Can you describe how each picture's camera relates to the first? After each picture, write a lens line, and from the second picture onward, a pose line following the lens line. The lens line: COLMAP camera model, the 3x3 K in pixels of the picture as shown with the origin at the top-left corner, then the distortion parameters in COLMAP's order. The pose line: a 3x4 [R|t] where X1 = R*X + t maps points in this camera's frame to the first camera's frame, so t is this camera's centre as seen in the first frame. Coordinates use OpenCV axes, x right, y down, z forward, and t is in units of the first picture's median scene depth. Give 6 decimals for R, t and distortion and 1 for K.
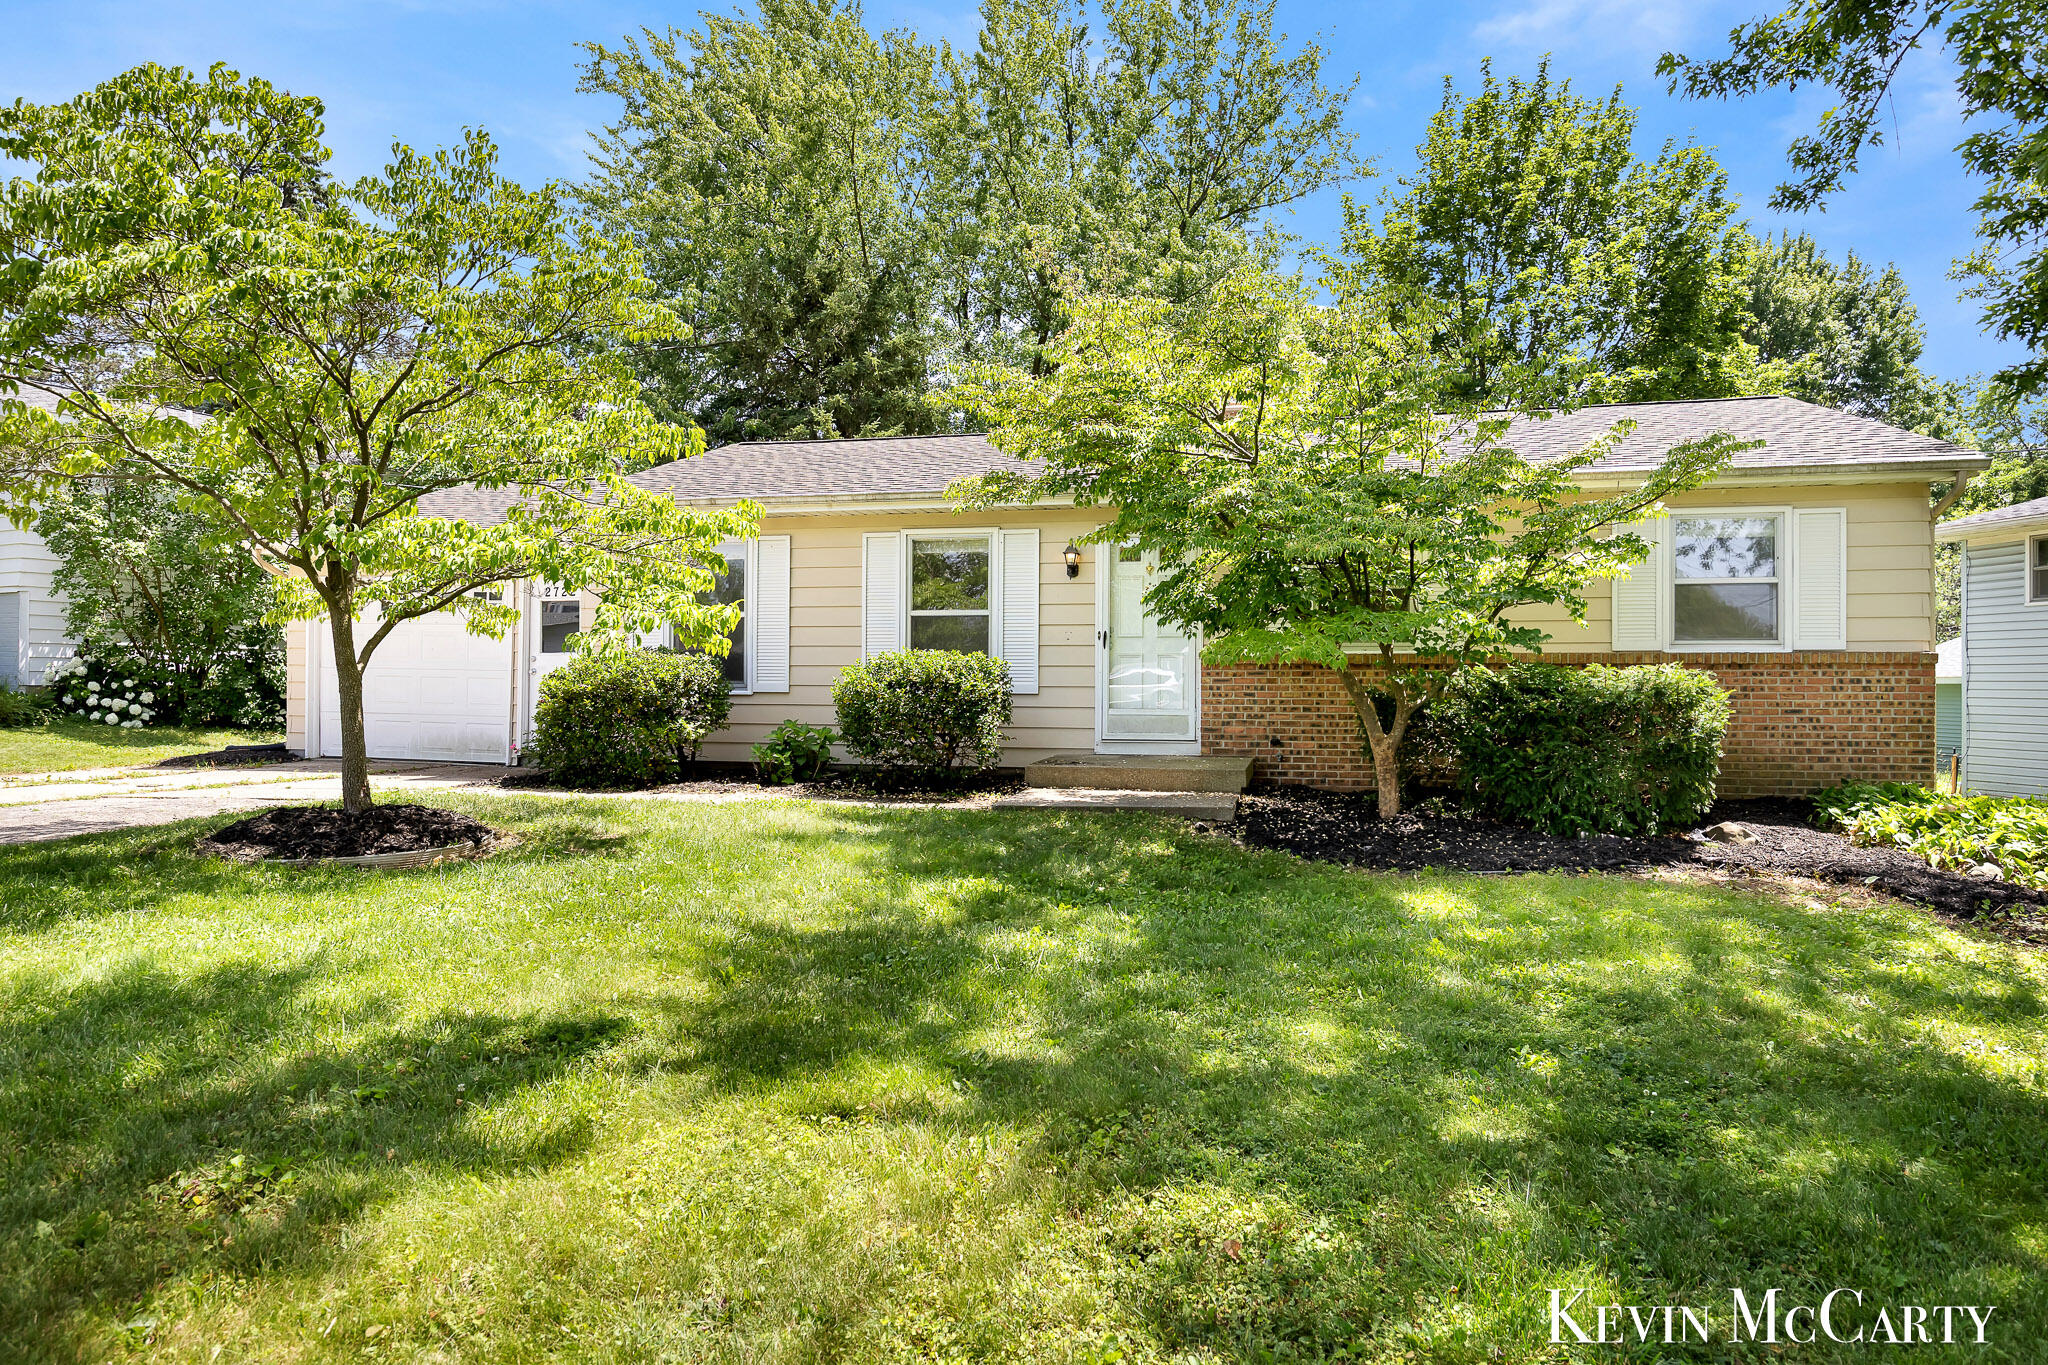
lens RADIAL K [[1174.4, 0, 1024.0], [0, 1174.4, 682.5], [0, 0, 1]] dist [-0.000568, 0.000306]
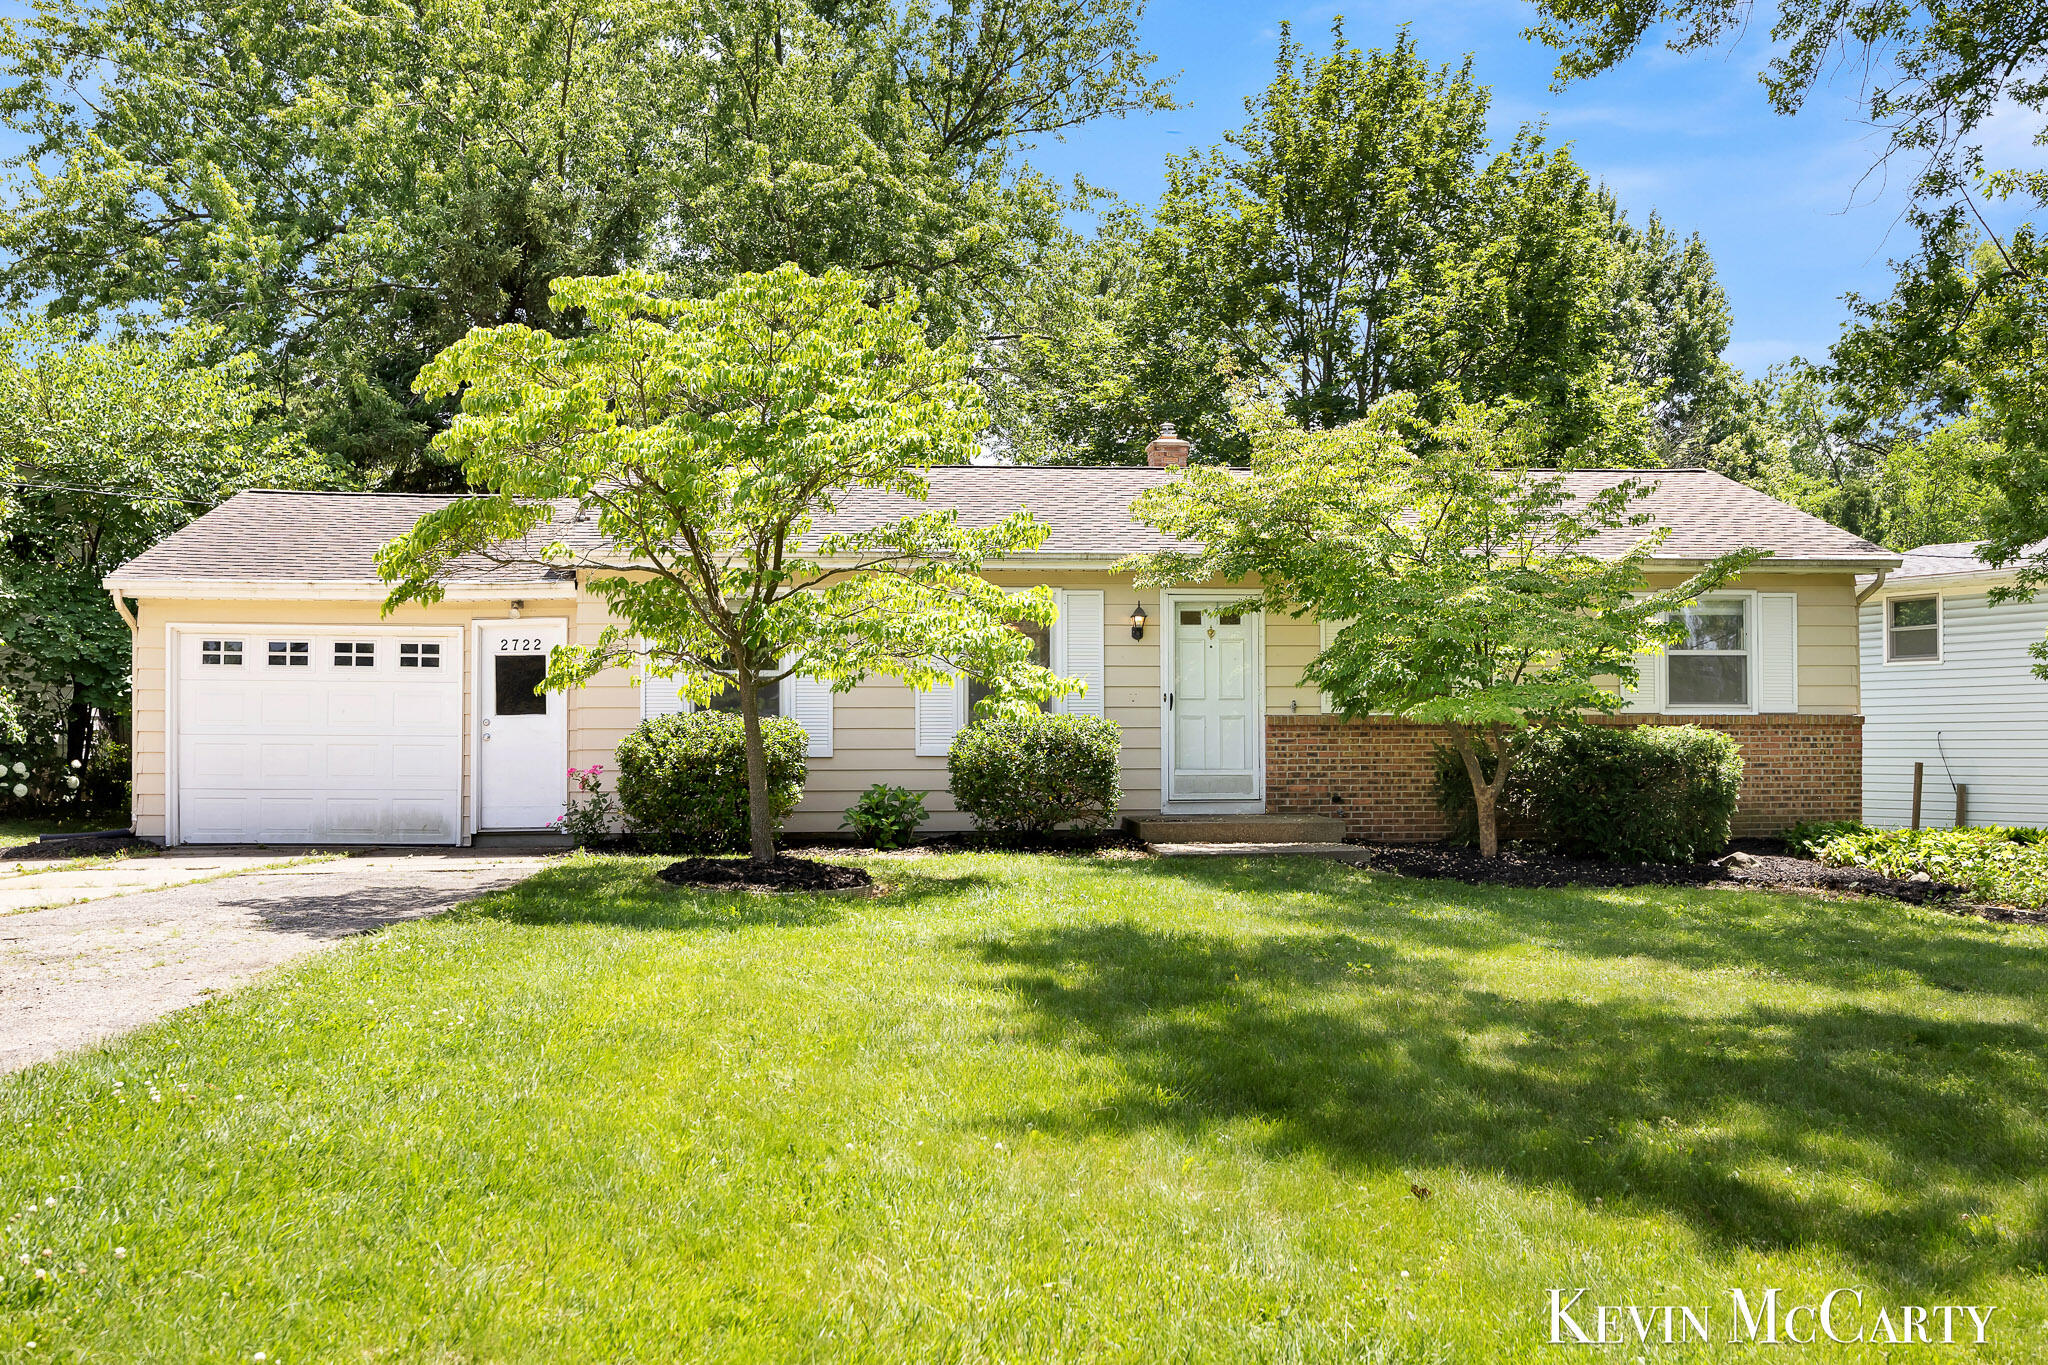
lens RADIAL K [[1807.2, 0, 1014.4], [0, 1807.2, 725.2], [0, 0, 1]] dist [0.001168, 0.001608]
pose [[0.958163, -0.004670, 0.286184, -0.517309], [0.008311, 0.999899, -0.011509, 0.000449], [-0.286101, 0.013406, 0.958106, -0.465577]]
